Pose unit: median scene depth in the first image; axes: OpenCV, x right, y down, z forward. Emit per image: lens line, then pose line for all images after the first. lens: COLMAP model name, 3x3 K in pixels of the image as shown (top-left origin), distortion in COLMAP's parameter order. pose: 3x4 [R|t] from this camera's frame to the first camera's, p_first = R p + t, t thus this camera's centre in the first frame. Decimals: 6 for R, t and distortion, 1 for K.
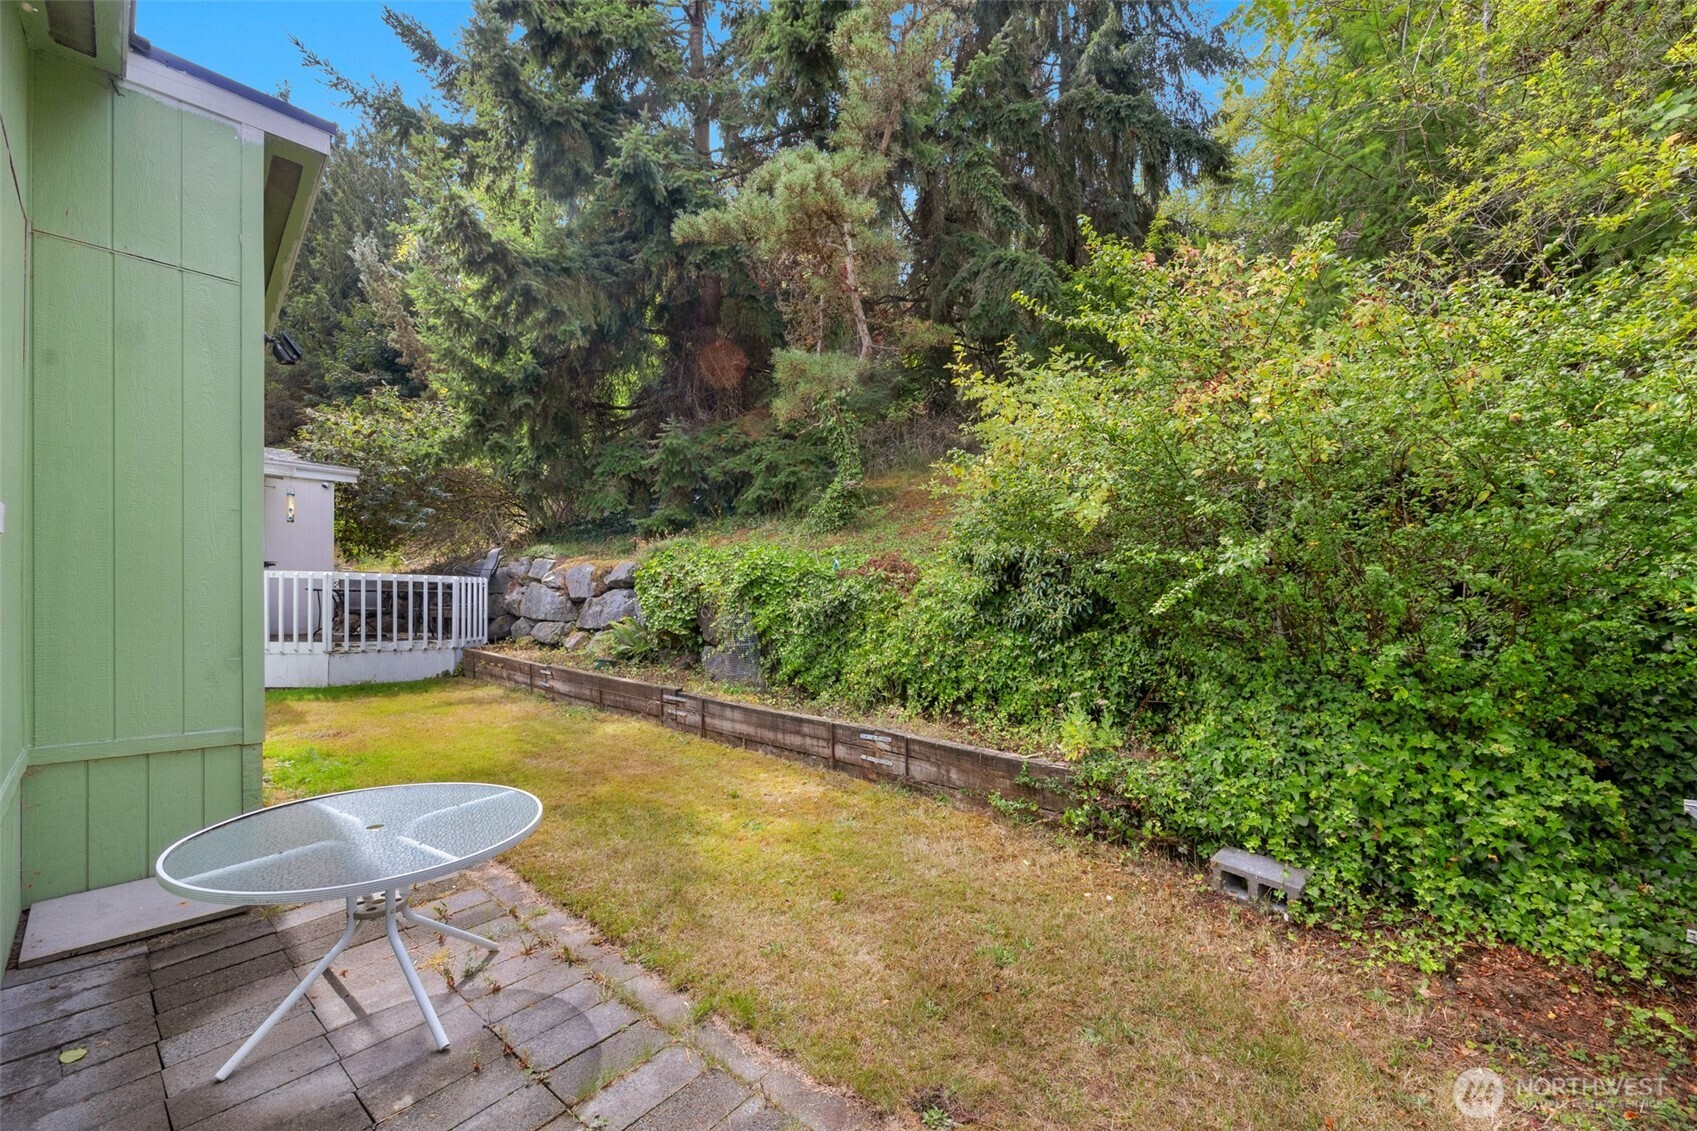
lens RADIAL K [[665.5, 0, 863.1], [0, 665.5, 567.0], [0, 0, 1]] dist [-0.003734, -0.000143]
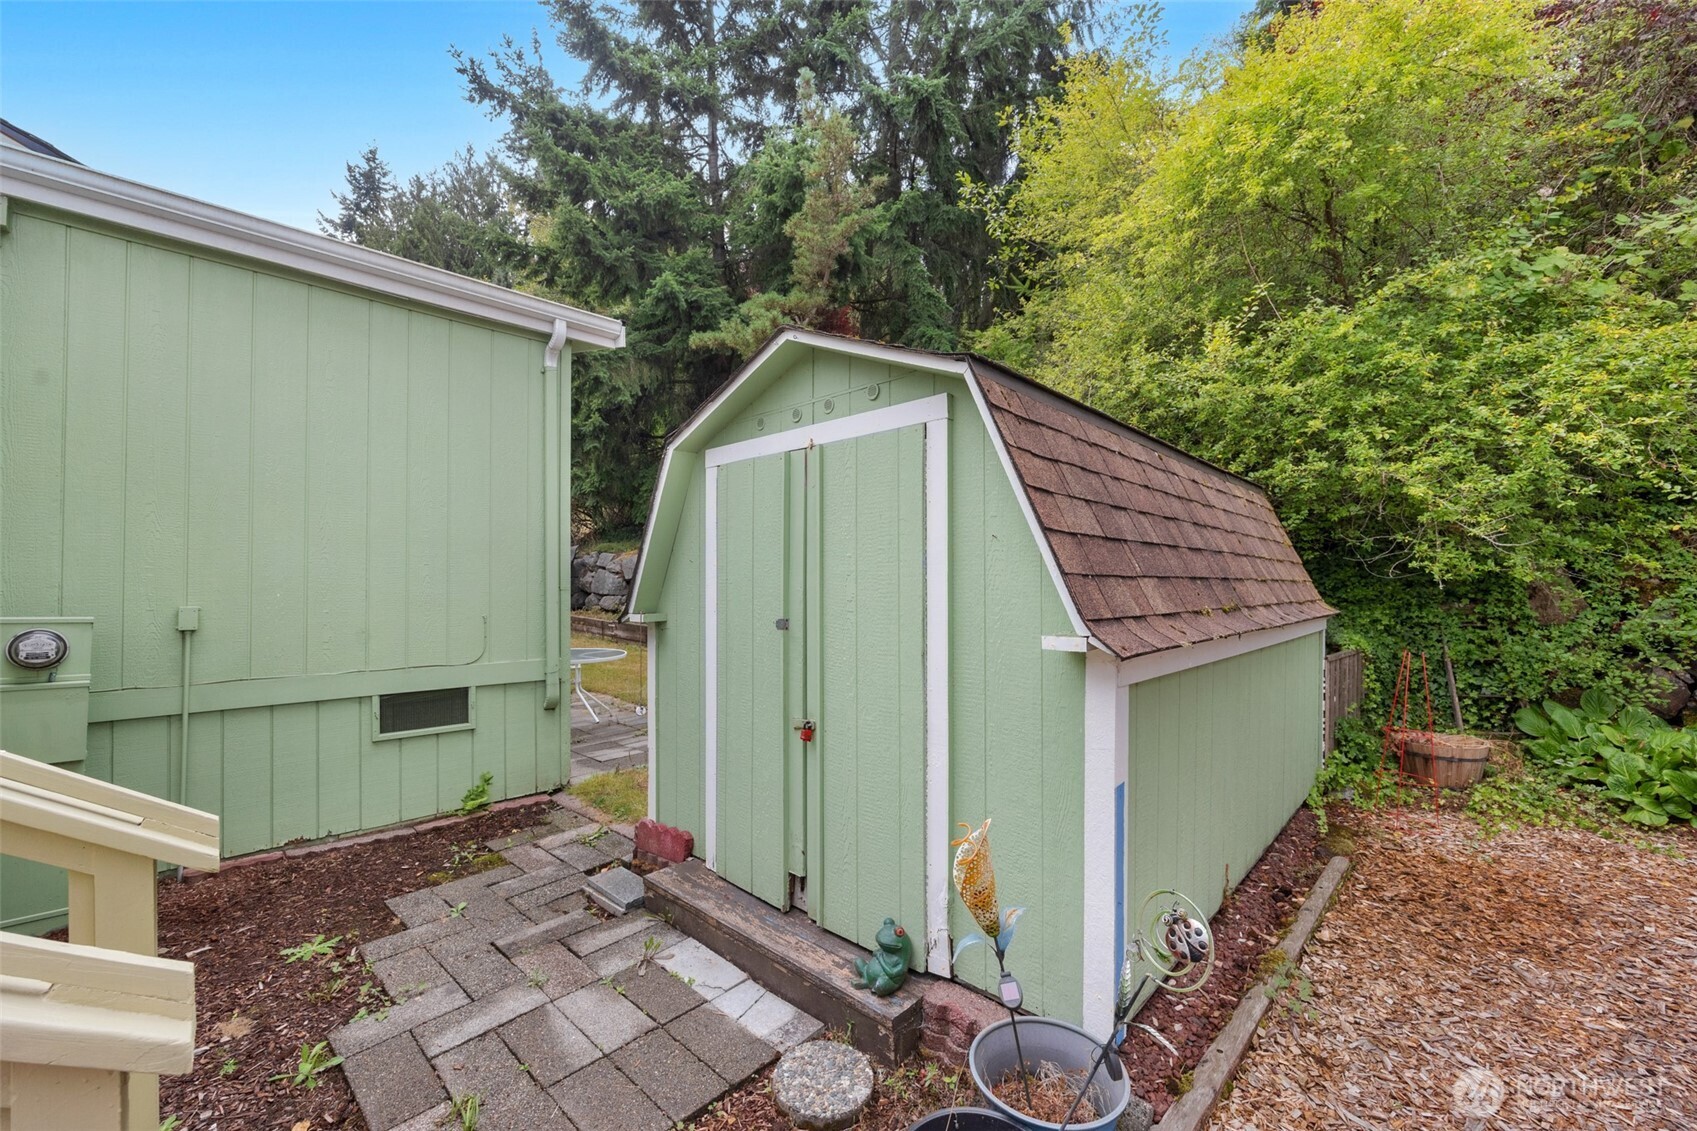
lens RADIAL K [[671.7, 0, 850.8], [0, 671.7, 556.5], [0, 0, 1]] dist [-0.000755, -0.000024]
pose [[0.997345, -0.004908, -0.072654, 0.173654], [0.005078, 0.999985, 0.002148, -0.005282], [0.072642, -0.002512, 0.997355, -0.464570]]
